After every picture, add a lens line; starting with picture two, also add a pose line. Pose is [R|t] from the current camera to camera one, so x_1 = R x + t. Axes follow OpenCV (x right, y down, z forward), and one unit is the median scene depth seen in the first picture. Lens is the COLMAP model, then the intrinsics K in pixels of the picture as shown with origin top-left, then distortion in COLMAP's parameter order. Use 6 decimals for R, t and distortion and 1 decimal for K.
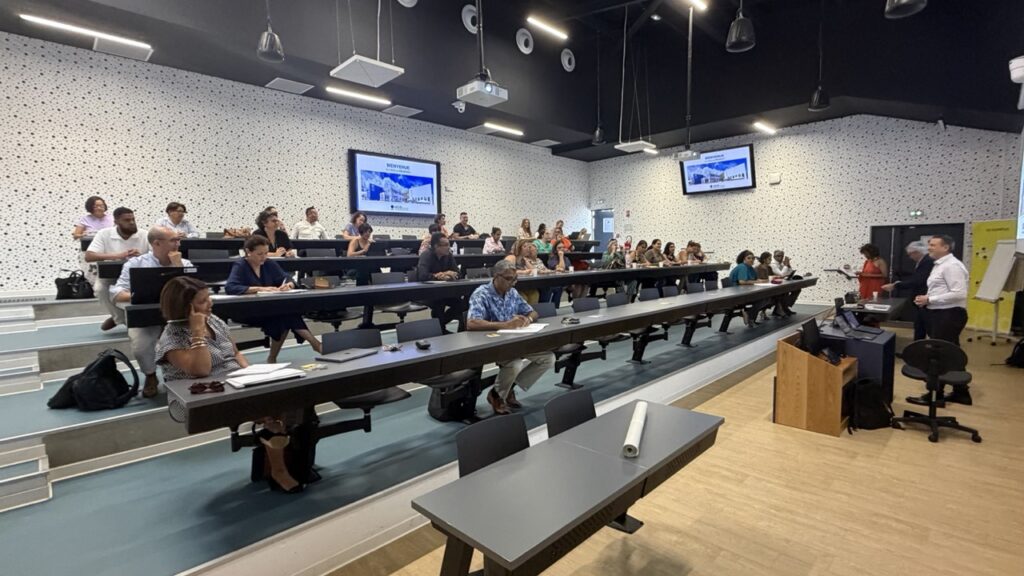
lens RADIAL K [[476.3, 0, 512.0], [0, 476.3, 288.0], [0, 0, 1]] dist [-0.000353, -0.000119]
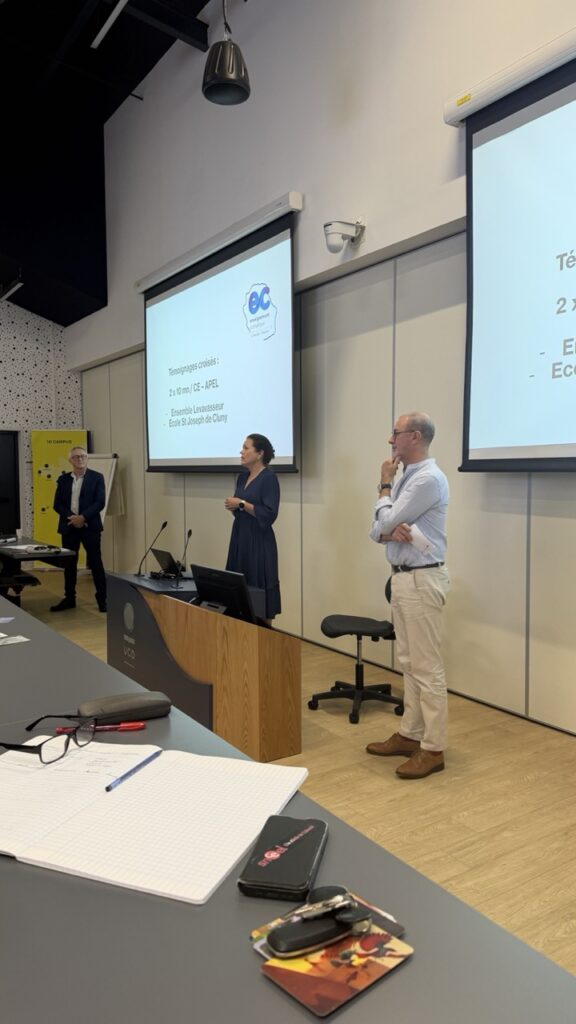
lens RADIAL K [[728.3, 0, 288.0], [0, 728.3, 512.0], [0, 0, 1]] dist [0.001570, 0.000653]
pose [[0.212046, -0.036963, 0.976560, -0.089678], [0.072791, 0.997106, 0.021935, -0.004230], [-0.974545, 0.066434, 0.214123, 0.367766]]
